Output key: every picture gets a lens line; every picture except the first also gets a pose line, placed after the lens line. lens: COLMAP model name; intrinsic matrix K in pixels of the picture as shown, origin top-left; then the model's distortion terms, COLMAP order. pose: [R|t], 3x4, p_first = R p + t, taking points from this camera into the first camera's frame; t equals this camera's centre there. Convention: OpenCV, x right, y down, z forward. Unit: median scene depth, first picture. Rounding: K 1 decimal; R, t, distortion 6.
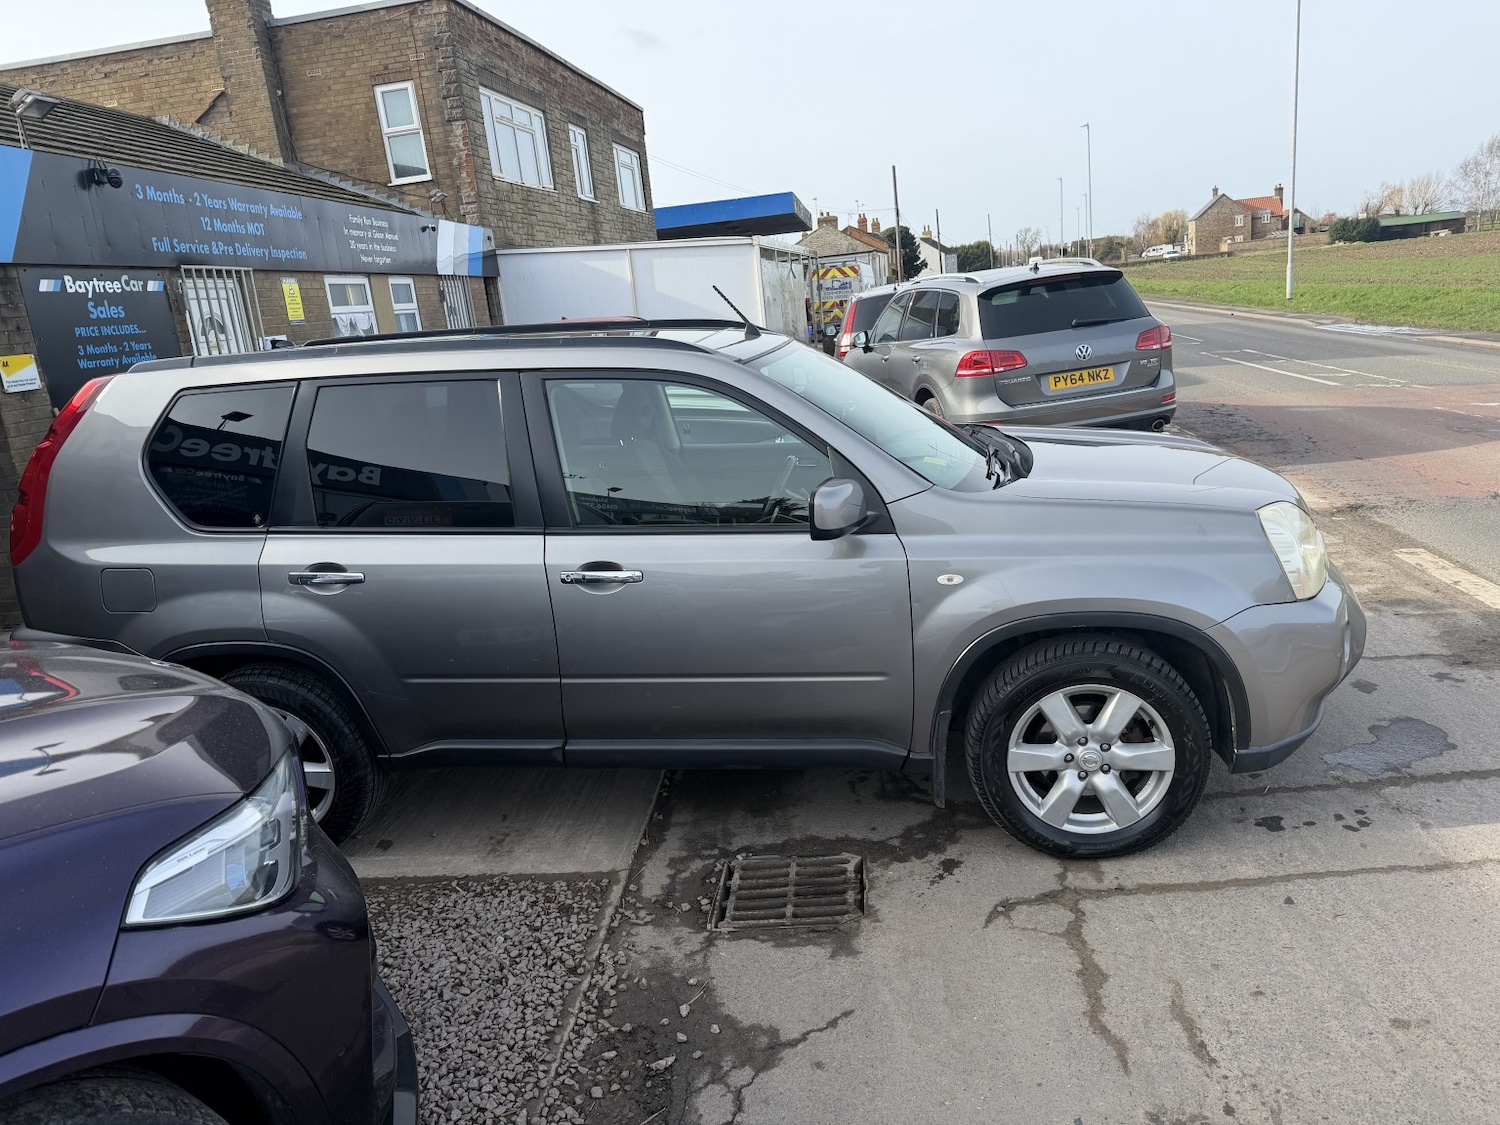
lens RADIAL K [[1052.2, 0, 737.3], [0, 1052.2, 571.2], [0, 0, 1]] dist [0.031796, -0.046187]
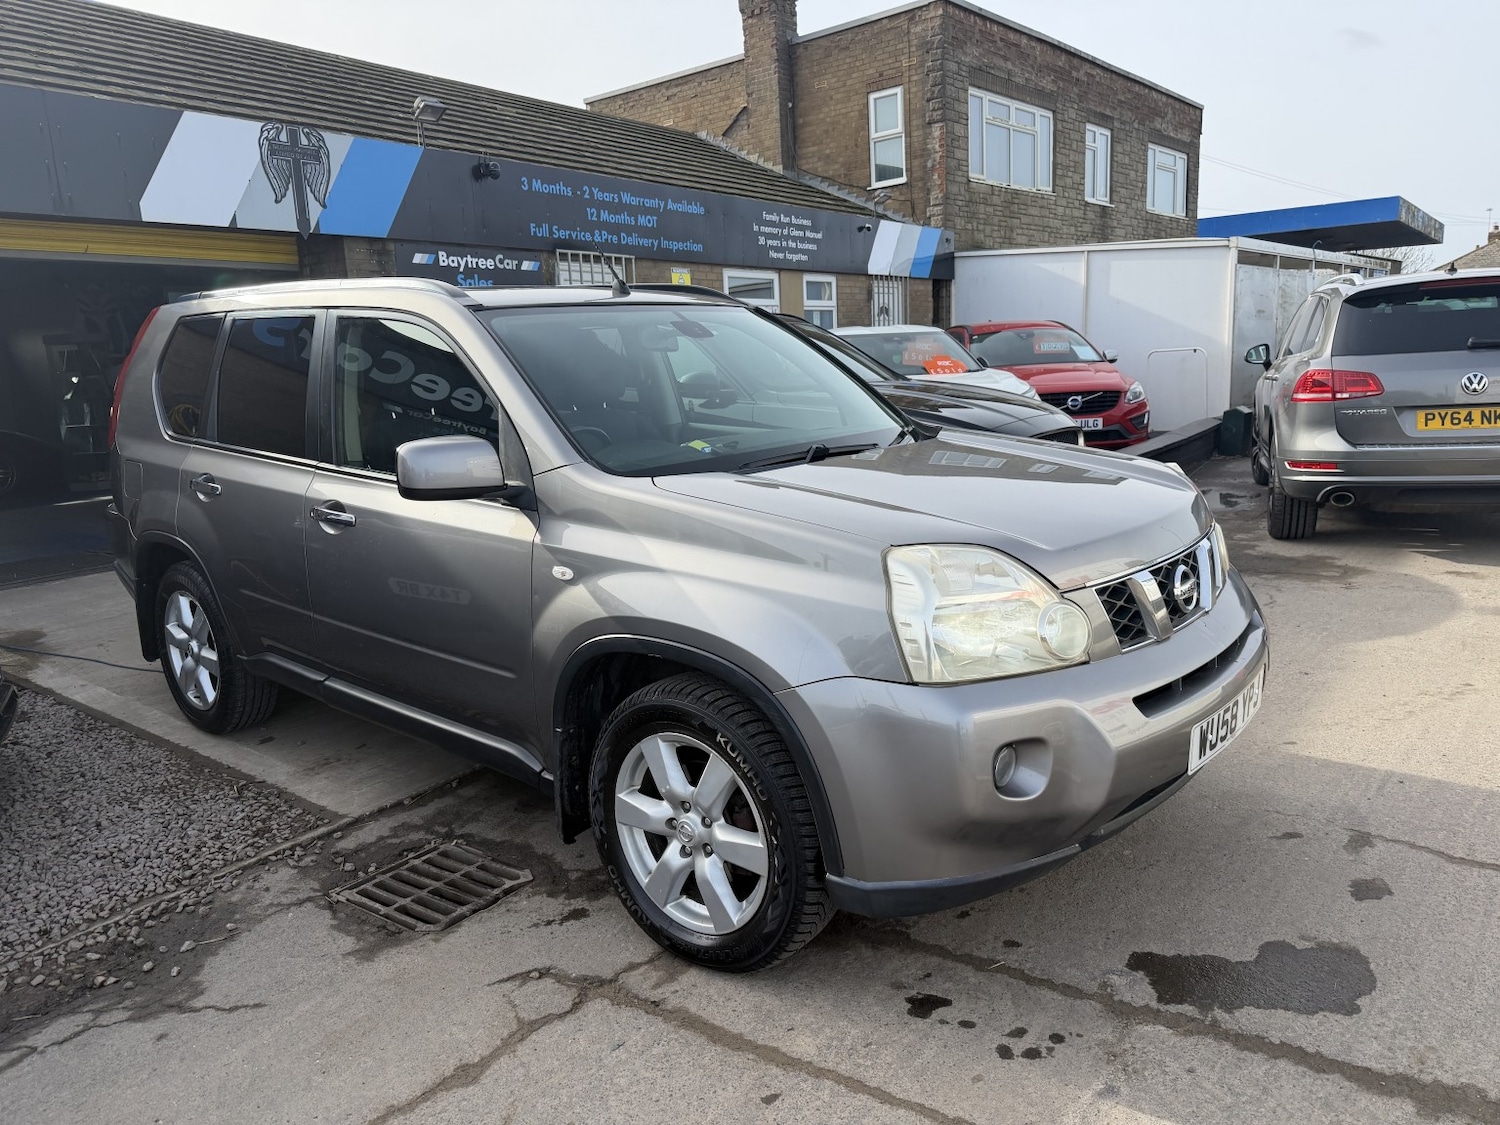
lens RADIAL K [[1052.2, 0, 743.5], [0, 1052.2, 569.0], [0, 0, 1]] dist [0.031796, -0.046187]
pose [[0.851174, 0.164054, -0.498586, 0.280918], [-0.172470, 0.984572, 0.029526, -0.016429], [0.495738, 0.060859, 0.866337, 0.131252]]
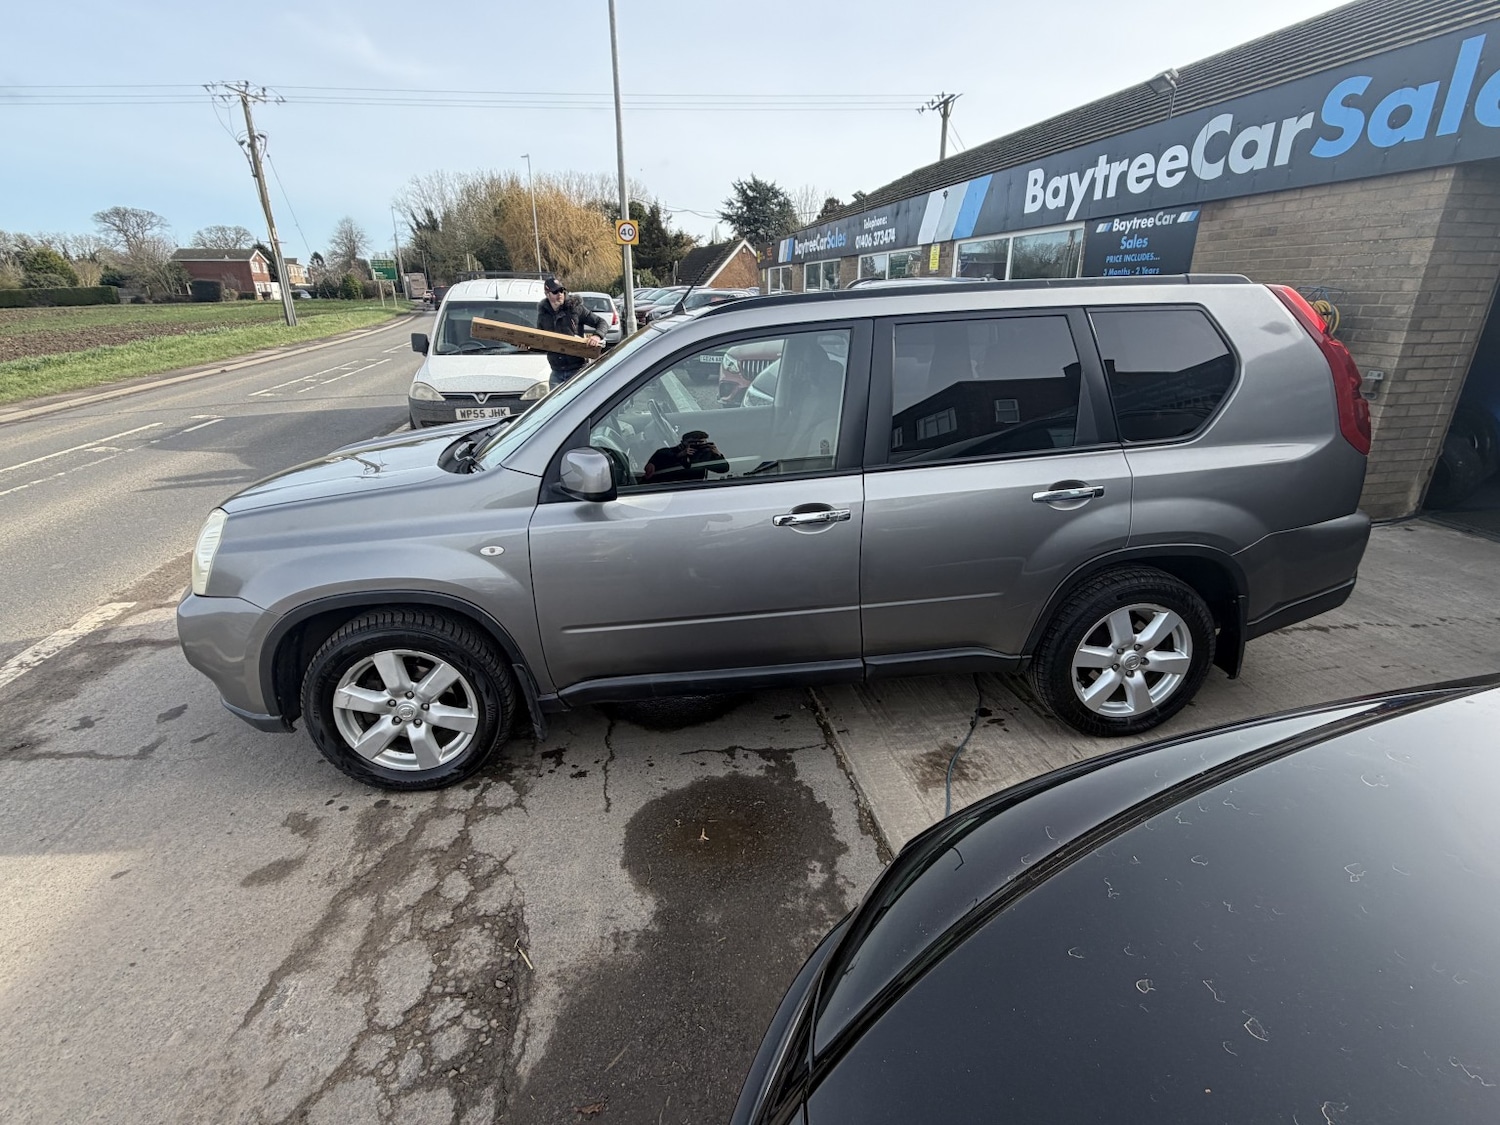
lens RADIAL K [[720.7, 0, 750.8], [0, 720.7, 560.9], [0, 0, 1]] dist [0.000141, -0.000609]
pose [[-0.961303, 0.188856, -0.200573, 0.068301], [0.034245, 0.804322, 0.593206, -0.221782], [0.273356, 0.563382, -0.779665, 0.837905]]
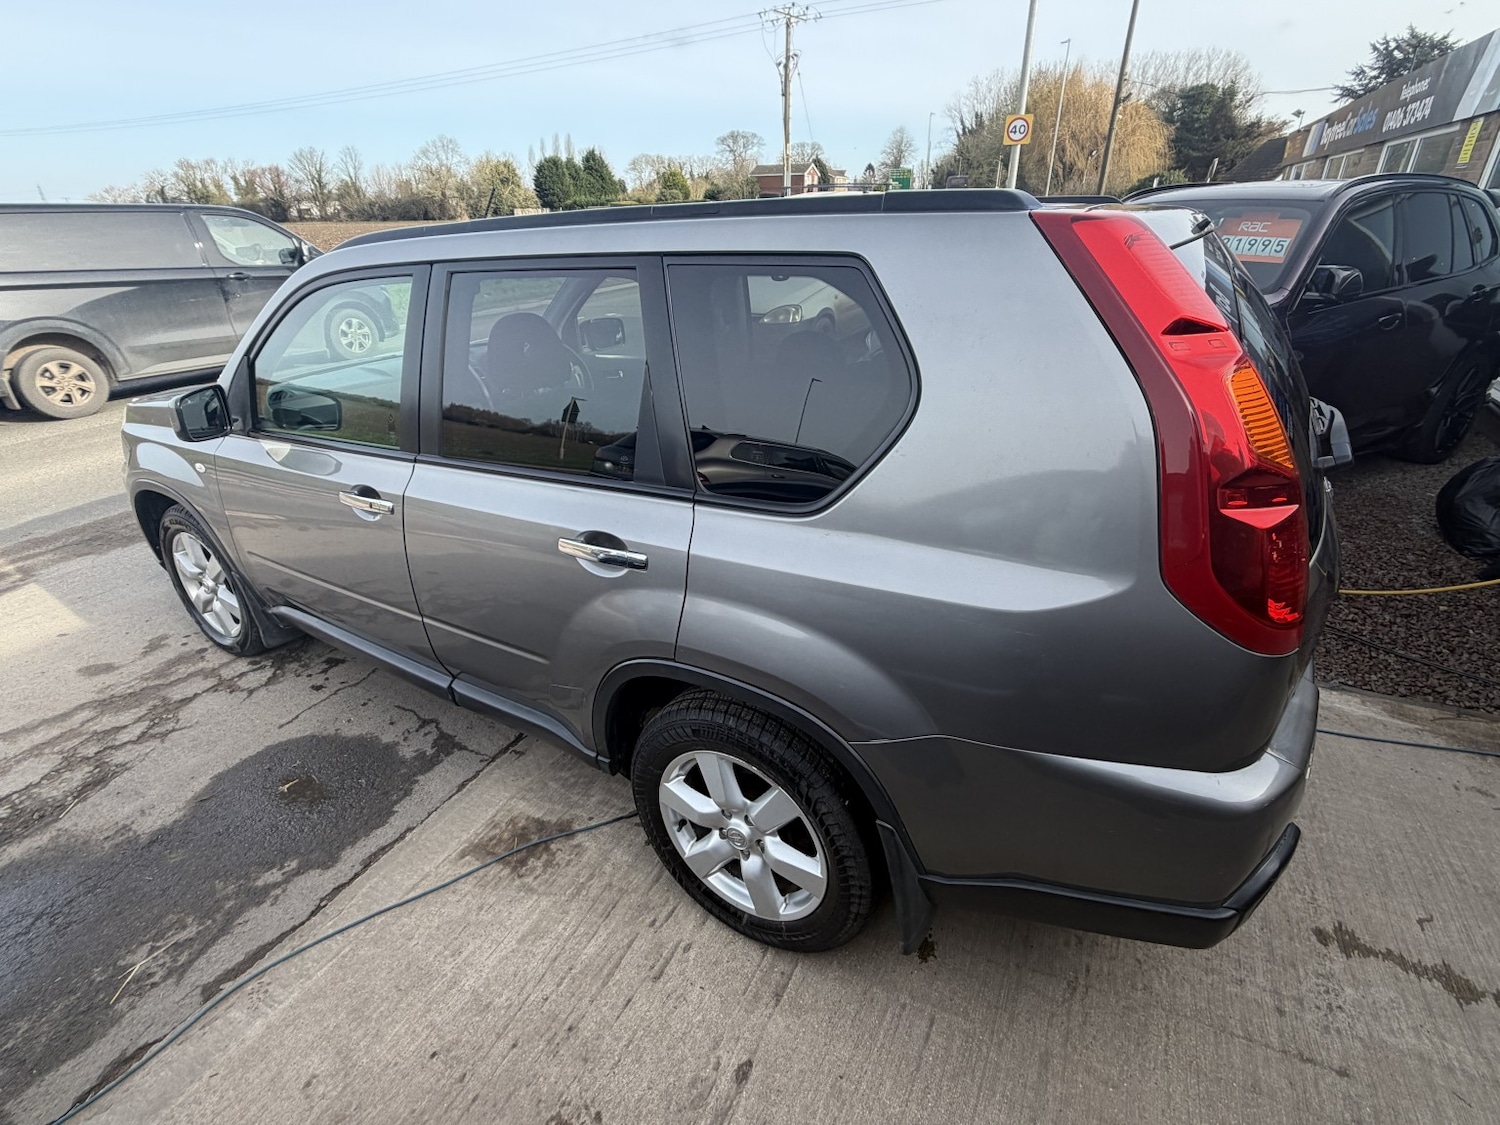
lens RADIAL K [[720.7, 0, 751.2], [0, 720.7, 563.0], [0, 0, 1]] dist [0.000141, -0.000609]
pose [[-0.912908, -0.069458, 0.402212, -0.248078], [0.206975, 0.770548, 0.602841, -0.167033], [-0.351796, 0.633586, -0.689063, 0.743329]]
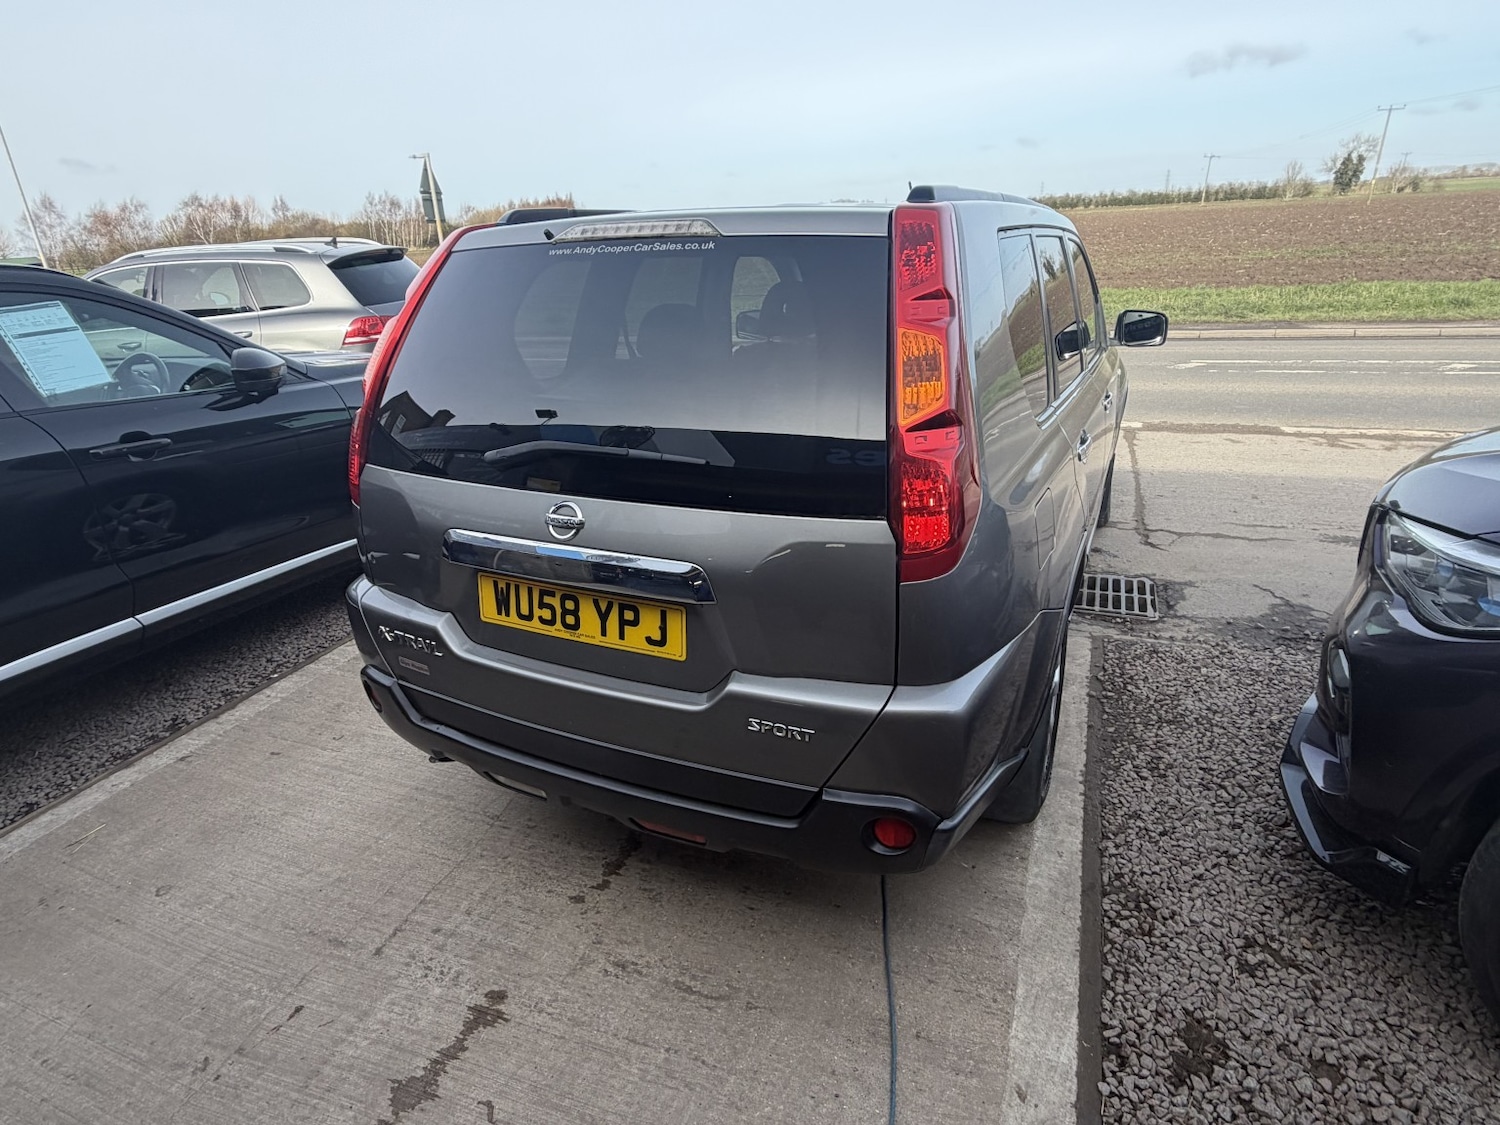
lens RADIAL K [[833.0, 0, 741.4], [0, 833.0, 567.6], [0, 0, 1]] dist [-0.000473, -0.000085]
pose [[0.294721, -0.287245, 0.911389, -0.488144], [0.267520, 0.940416, 0.209884, -0.053157], [-0.917373, 0.181958, 0.354004, 0.430602]]
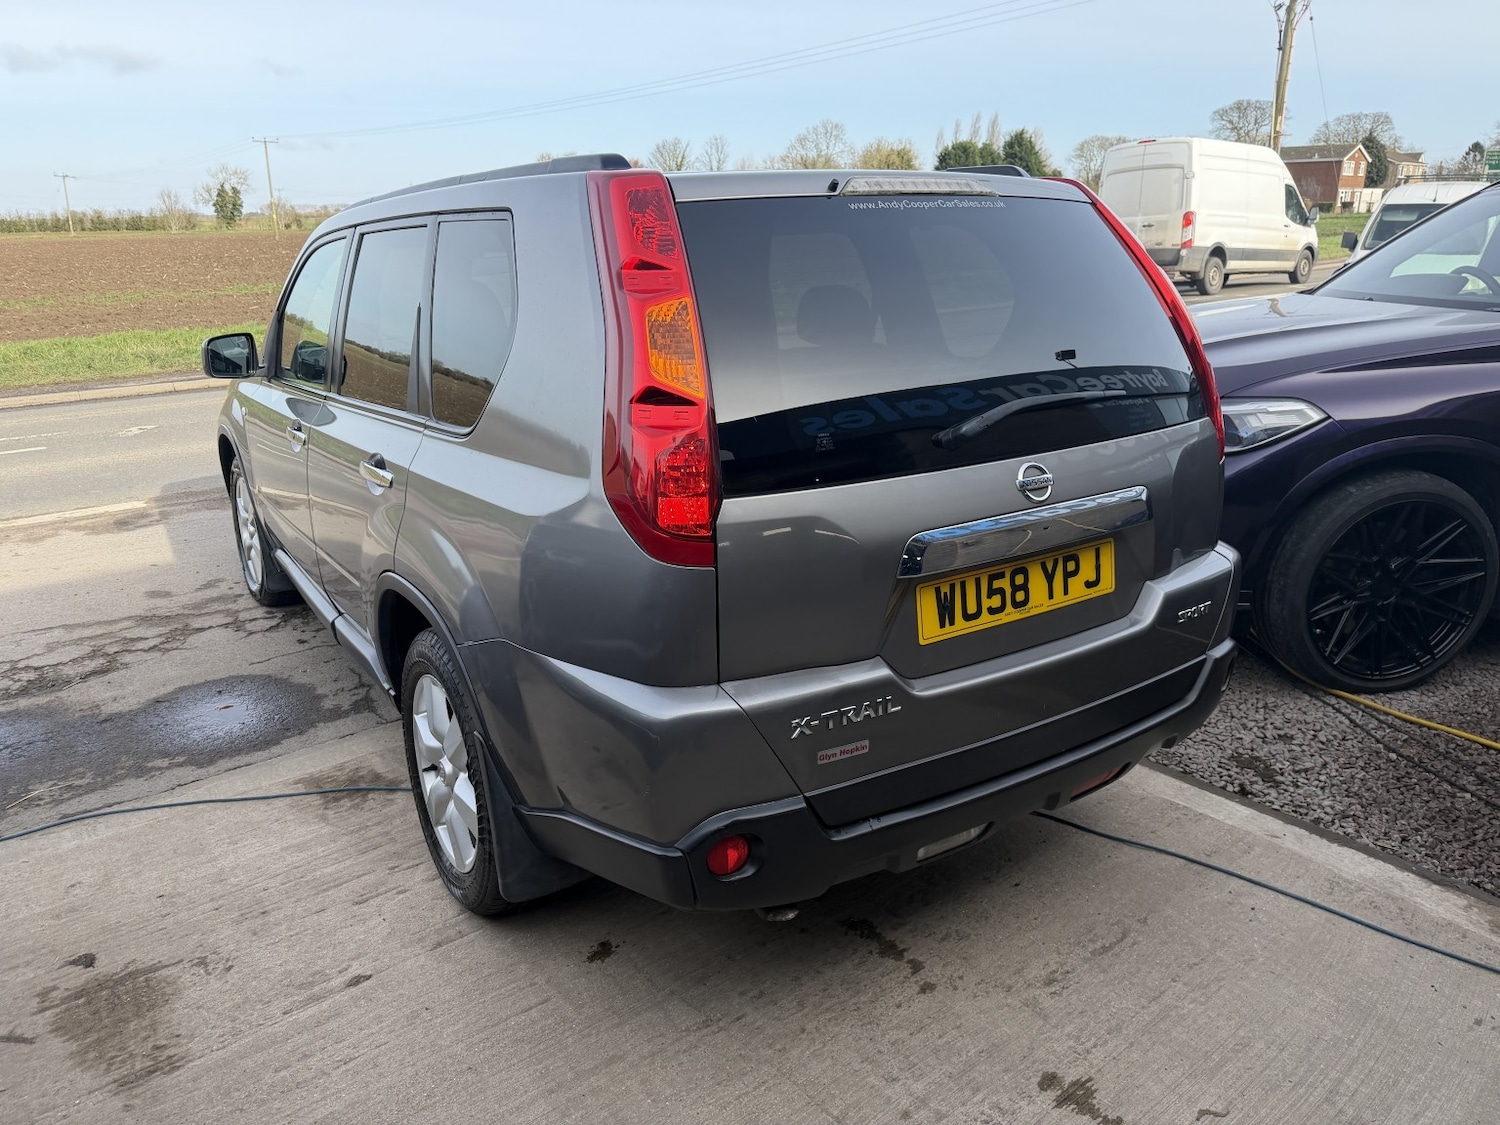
lens RADIAL K [[1065.6, 0, 751.2], [0, 1065.6, 554.2], [0, 0, 1]] dist [0.012824, -0.014095]
pose [[-0.667548, -0.119710, 0.734881, -0.449641], [0.267905, 0.882269, 0.387077, -0.130813], [-0.694699, 0.455270, -0.556886, 0.731924]]
